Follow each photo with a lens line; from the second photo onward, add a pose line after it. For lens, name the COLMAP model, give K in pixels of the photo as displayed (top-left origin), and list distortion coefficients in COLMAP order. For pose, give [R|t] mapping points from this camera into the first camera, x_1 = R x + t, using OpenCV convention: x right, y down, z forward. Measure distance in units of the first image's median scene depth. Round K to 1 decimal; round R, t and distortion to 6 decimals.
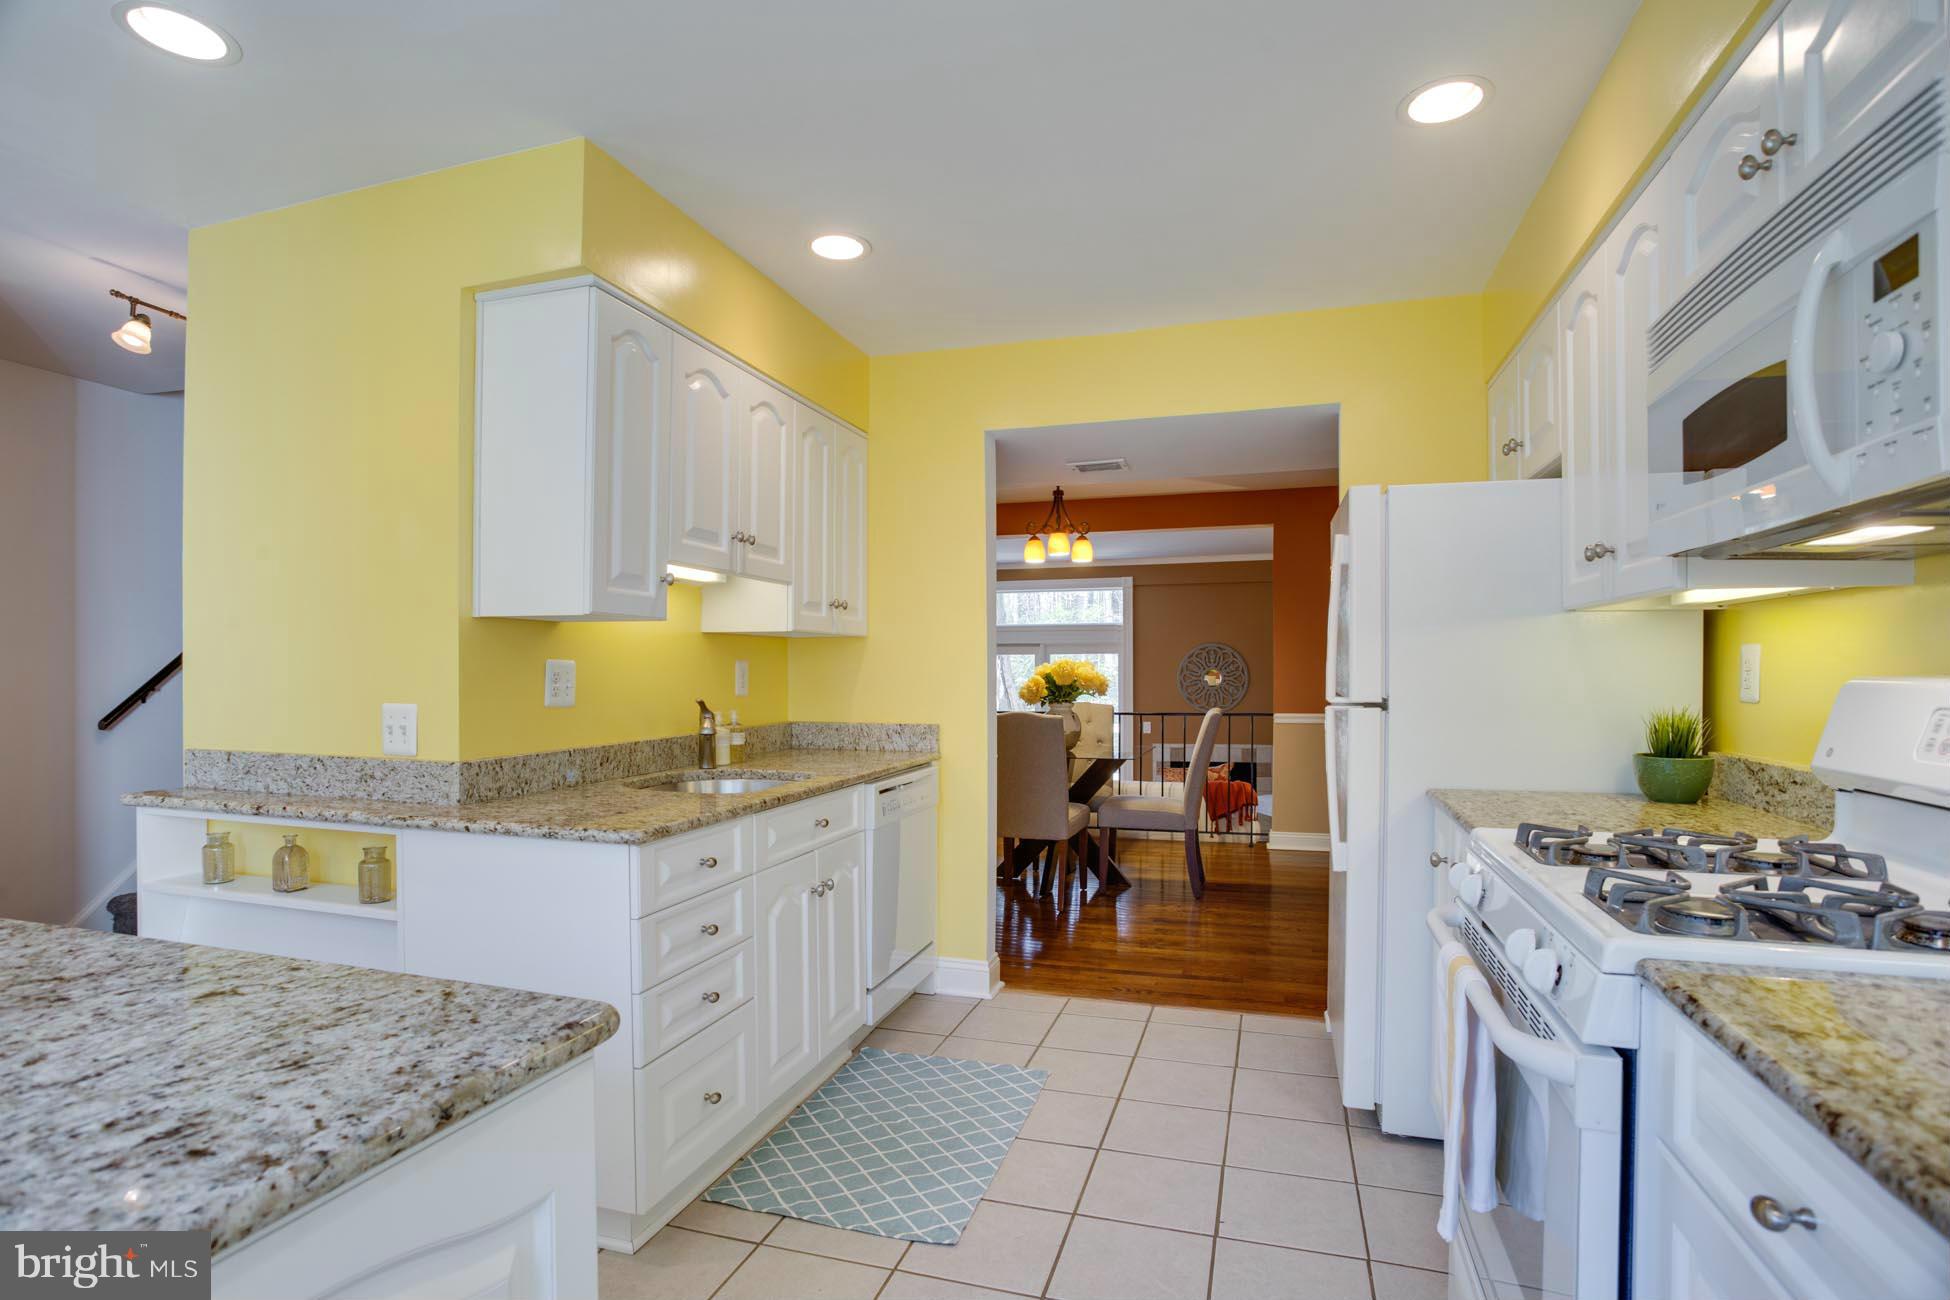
lens RADIAL K [[969.2, 0, 976.3], [0, 969.2, 656.8], [0, 0, 1]] dist [-0.060360, 0.027470]
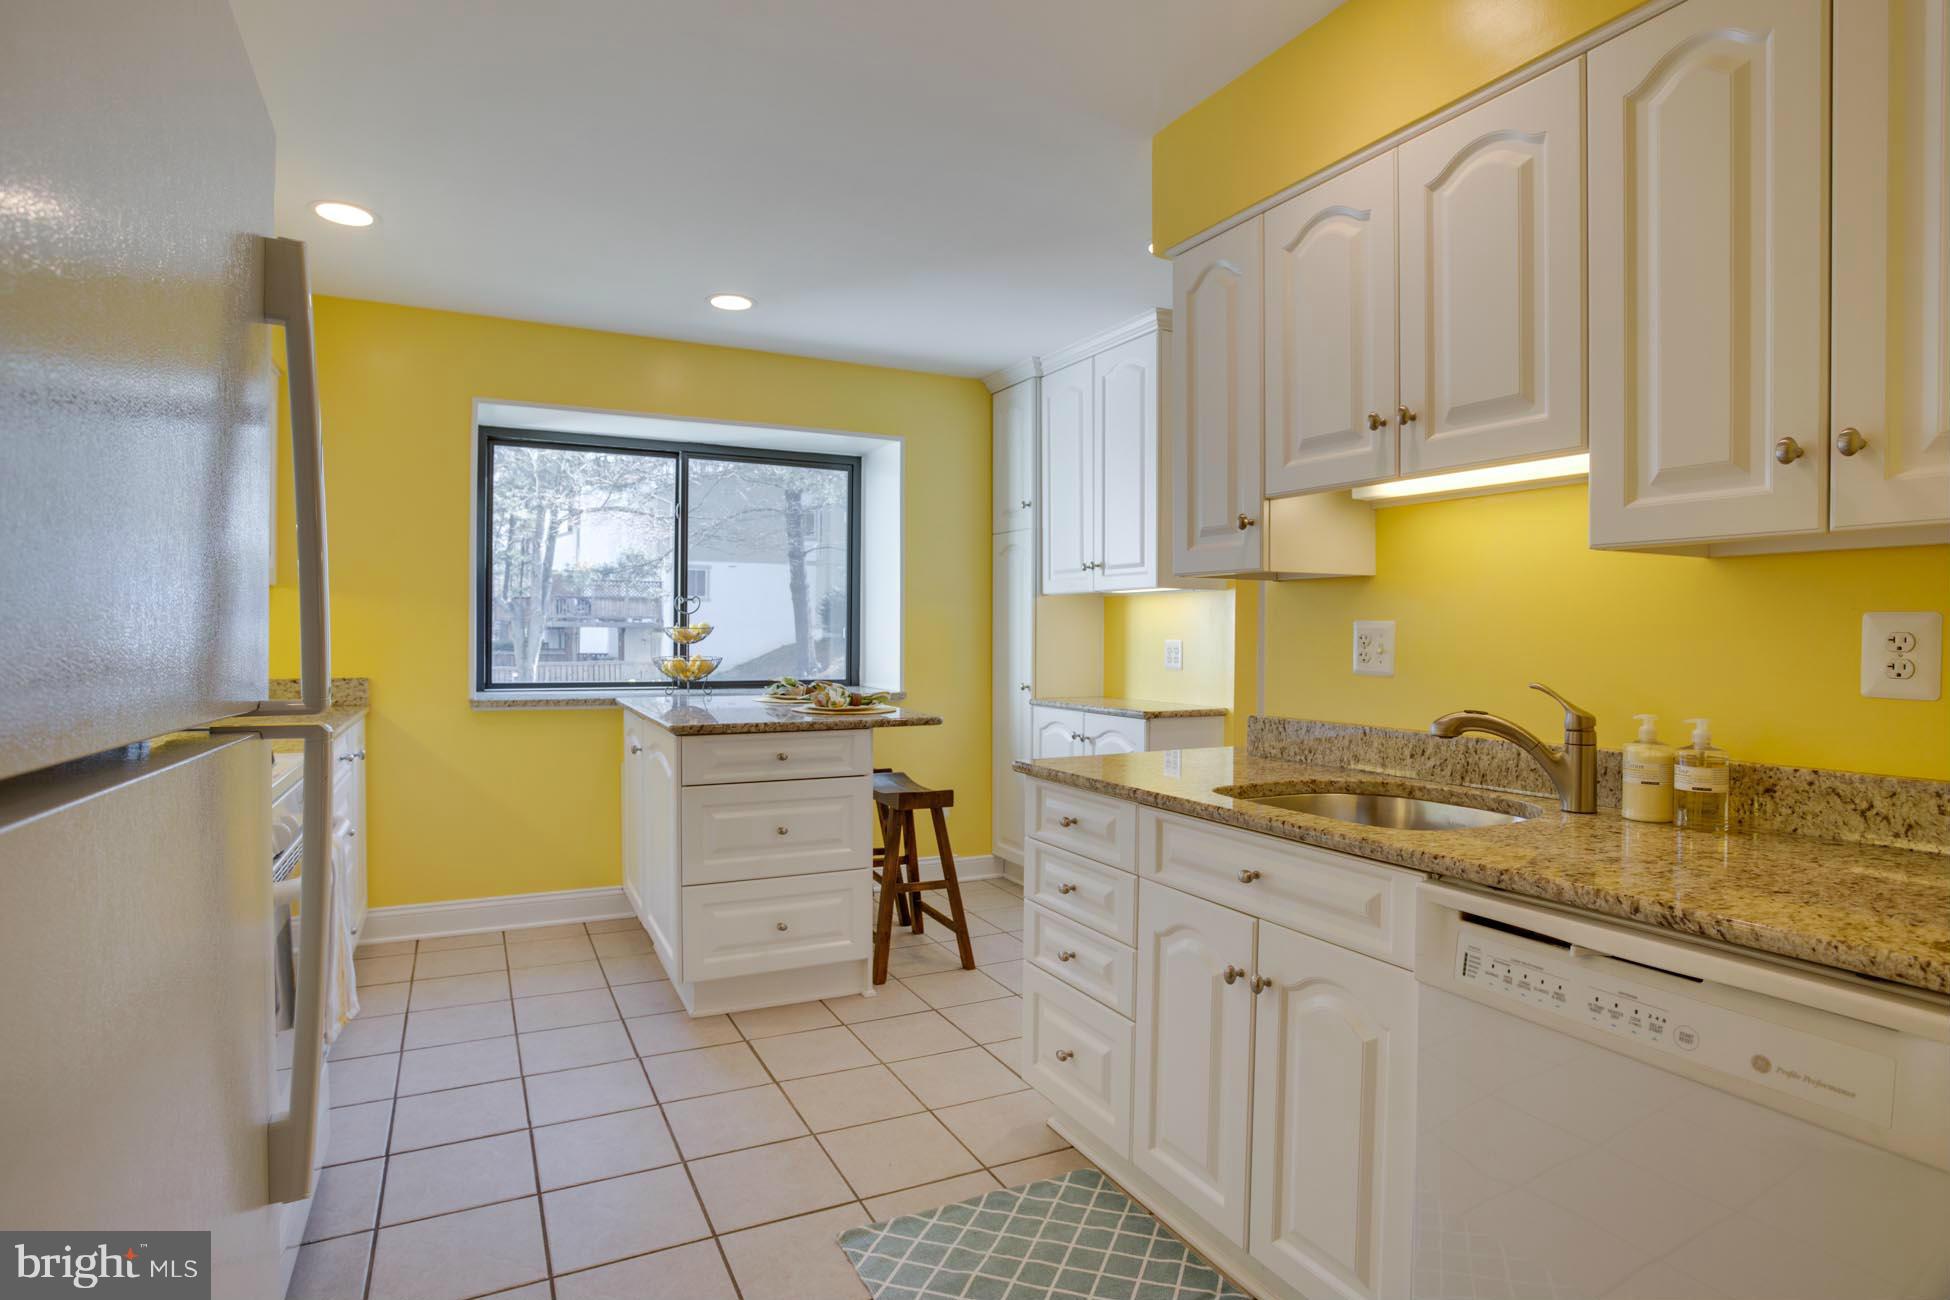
lens RADIAL K [[969.2, 0, 961.3], [0, 969.2, 649.6], [0, 0, 1]] dist [-0.060360, 0.027470]
pose [[-0.717396, 0.006901, -0.696631, 0.400232], [0.002289, 0.999969, 0.007548, 0.021165], [0.696662, 0.003821, -0.717390, 1.308149]]
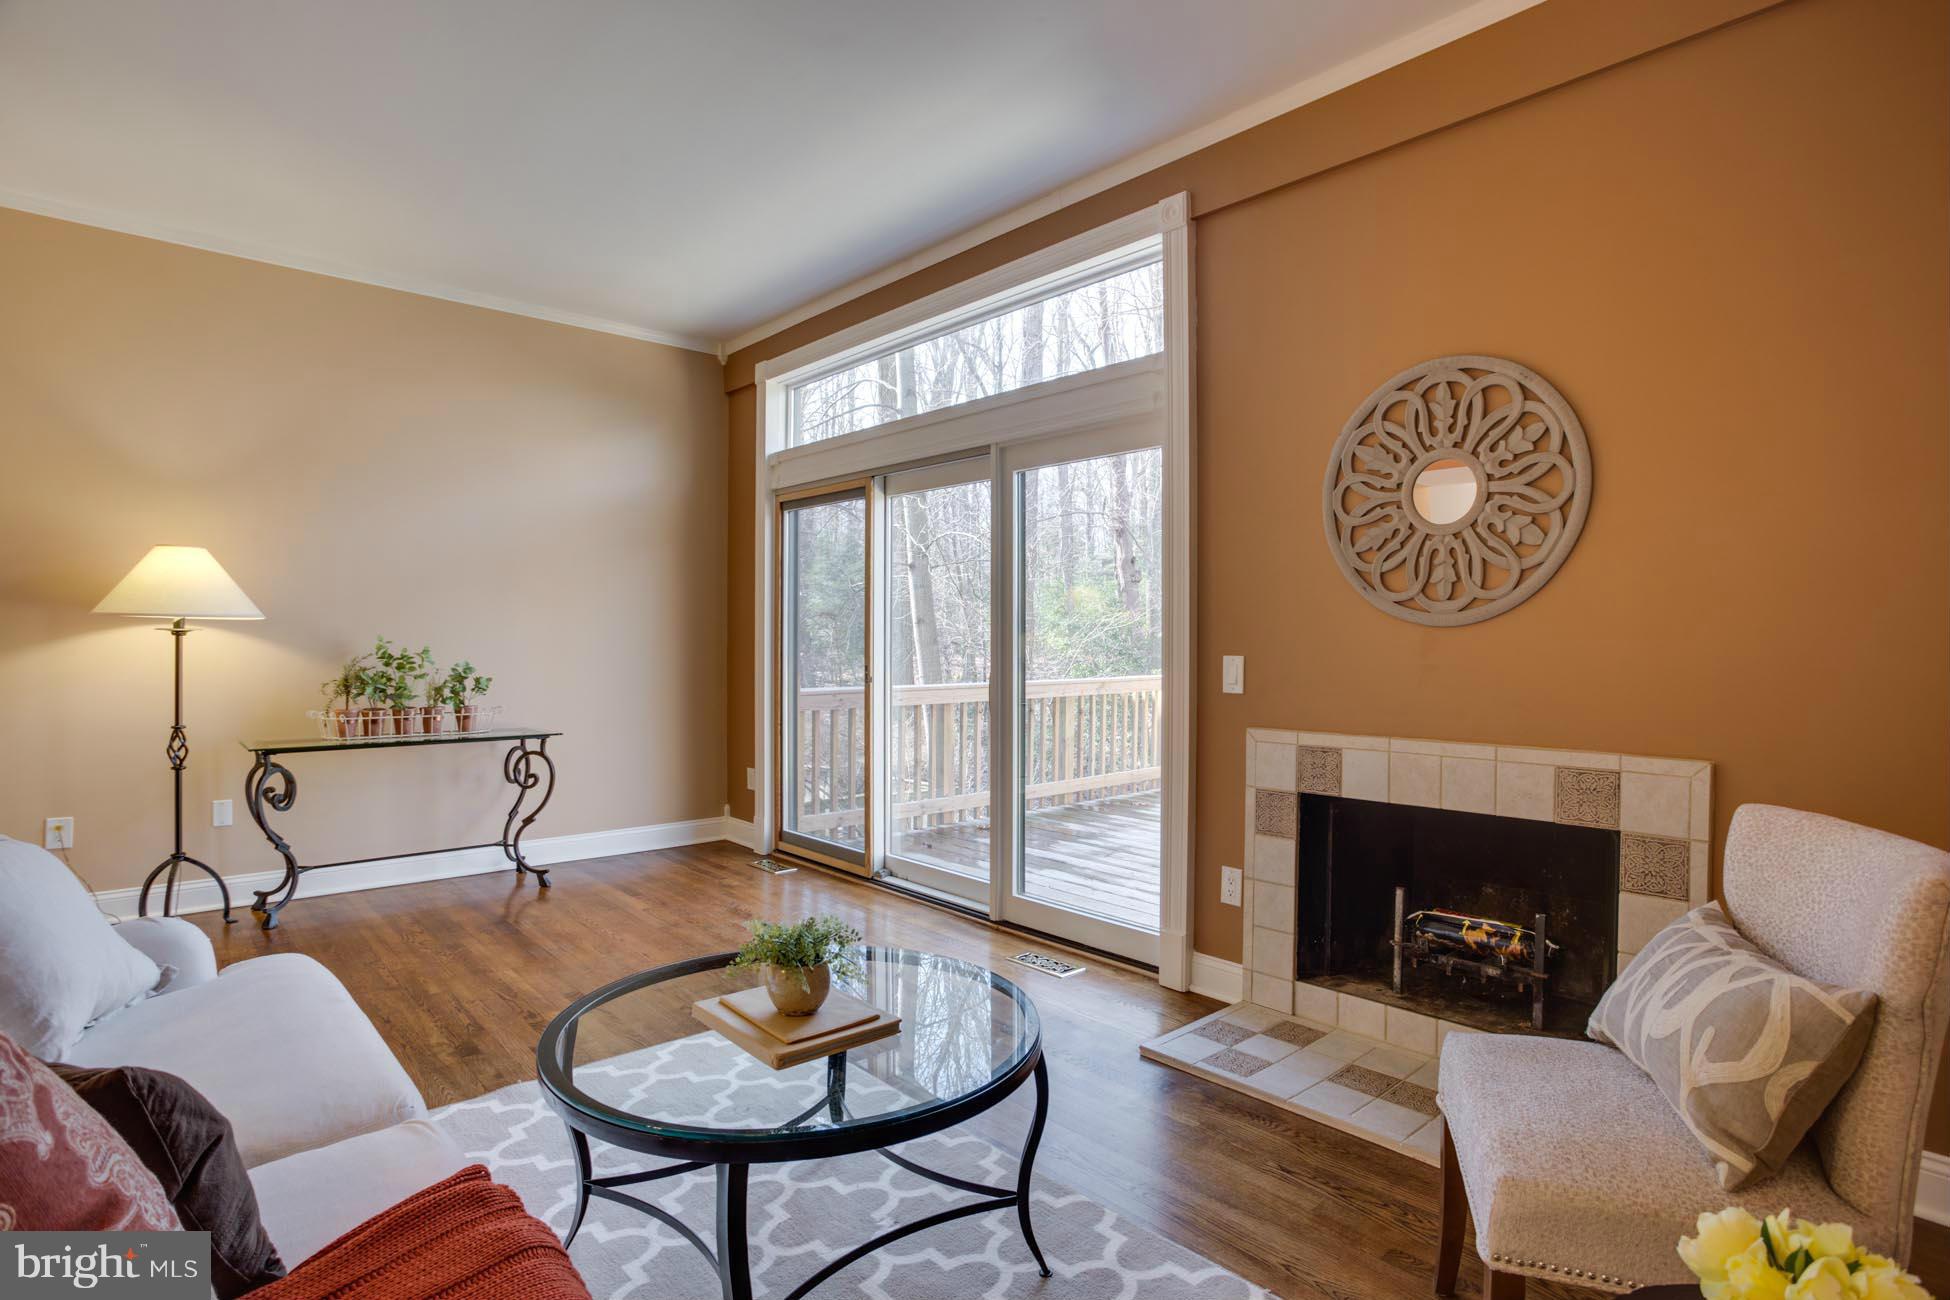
lens RADIAL K [[969.2, 0, 996.8], [0, 969.2, 659.3], [0, 0, 1]] dist [-0.060360, 0.027470]
pose [[0.872560, 0.014059, -0.488304, 1.018201], [-0.000251, 0.999599, 0.028332, 0.232437], [0.488506, -0.024598, 0.872214, 2.725121]]
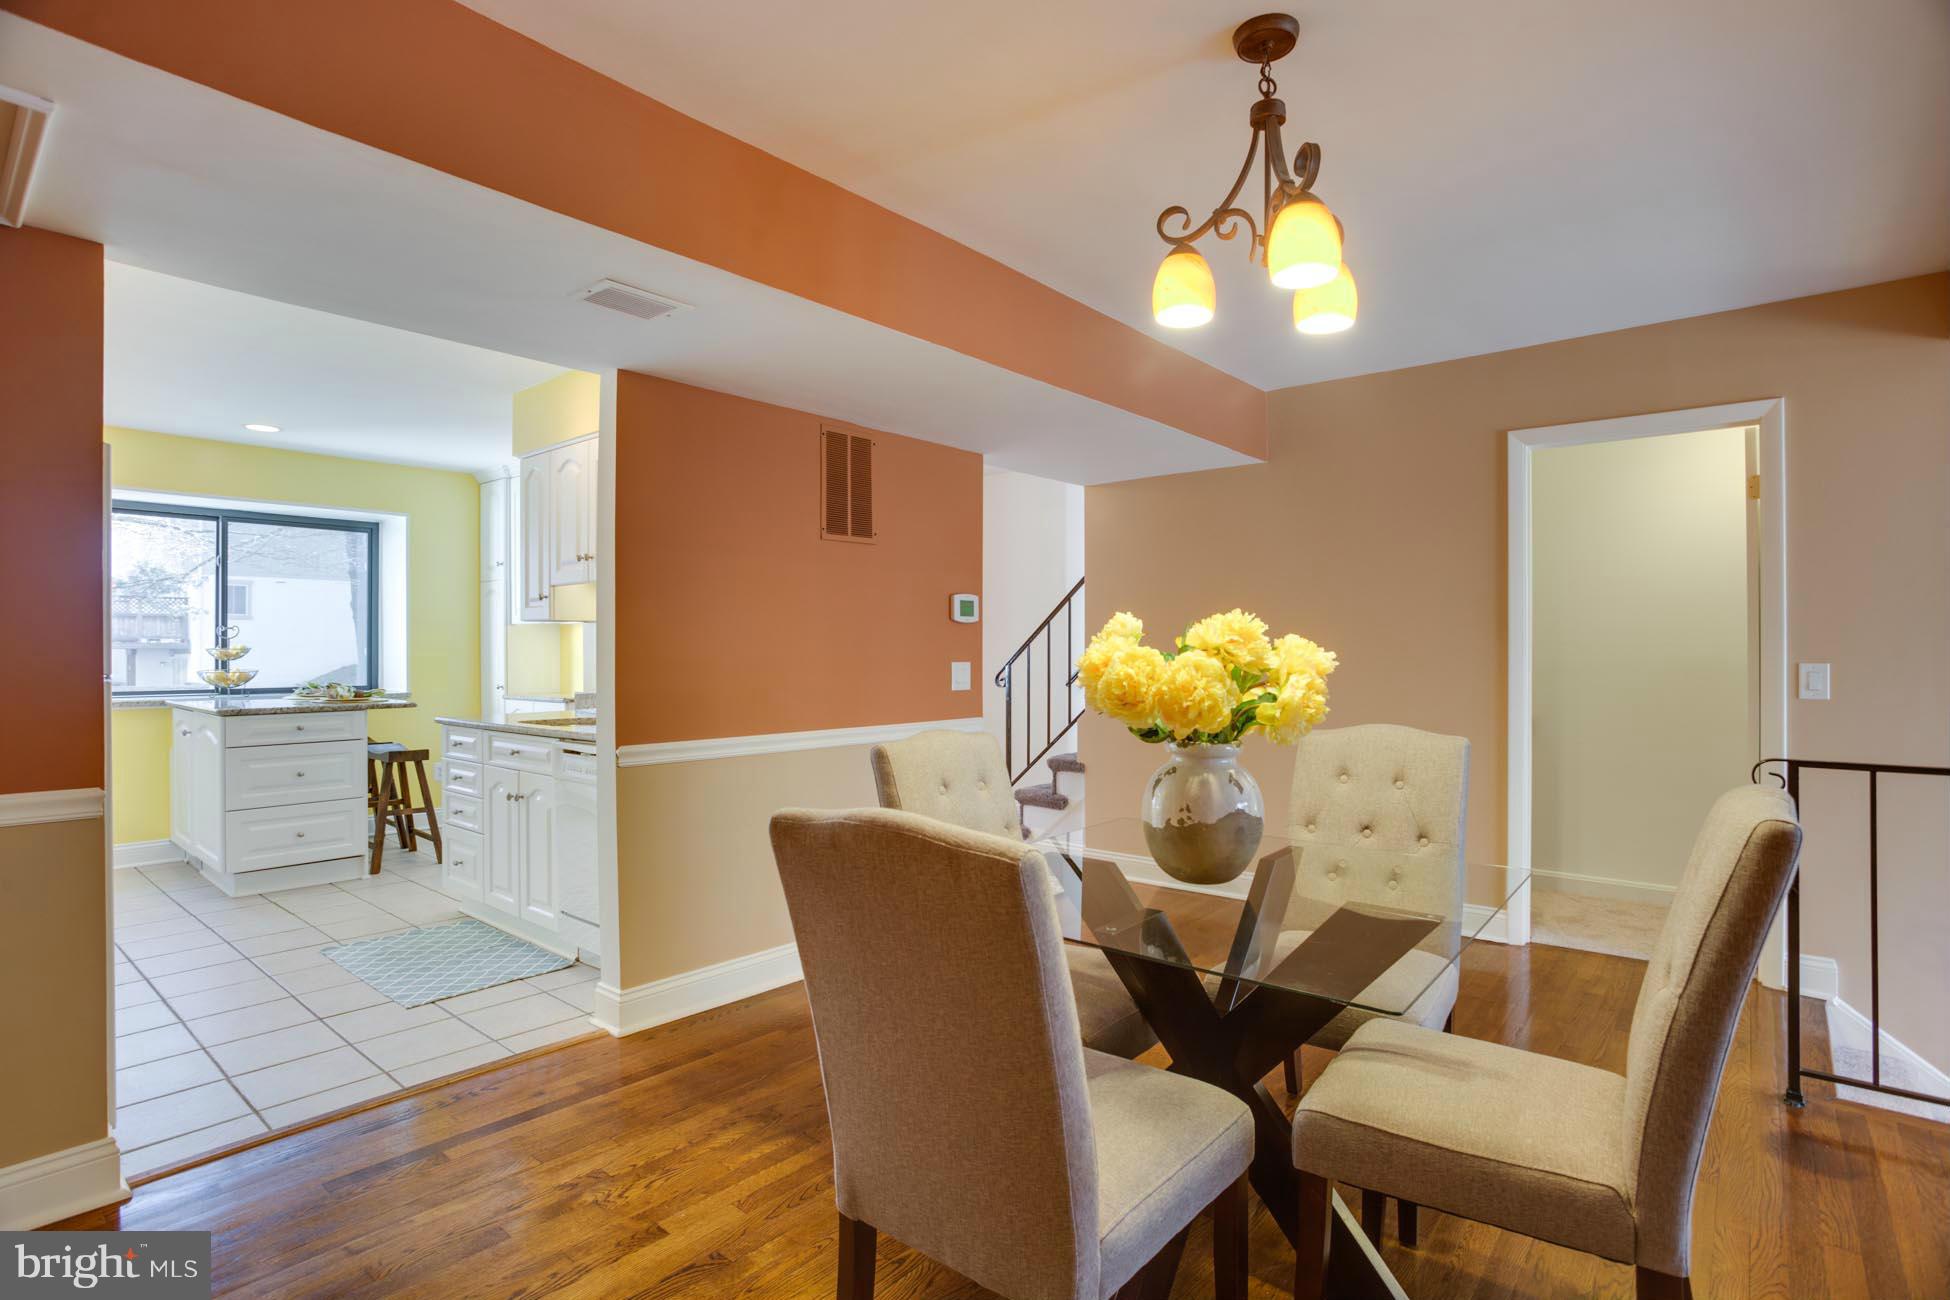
lens RADIAL K [[969.2, 0, 983.9], [0, 969.2, 646.7], [0, 0, 1]] dist [-0.060360, 0.027470]
pose [[-0.386294, -0.002721, -0.922372, 0.894105], [0.014835, 0.999848, -0.009163, 0.036007], [0.922257, -0.017223, -0.386195, 2.203005]]
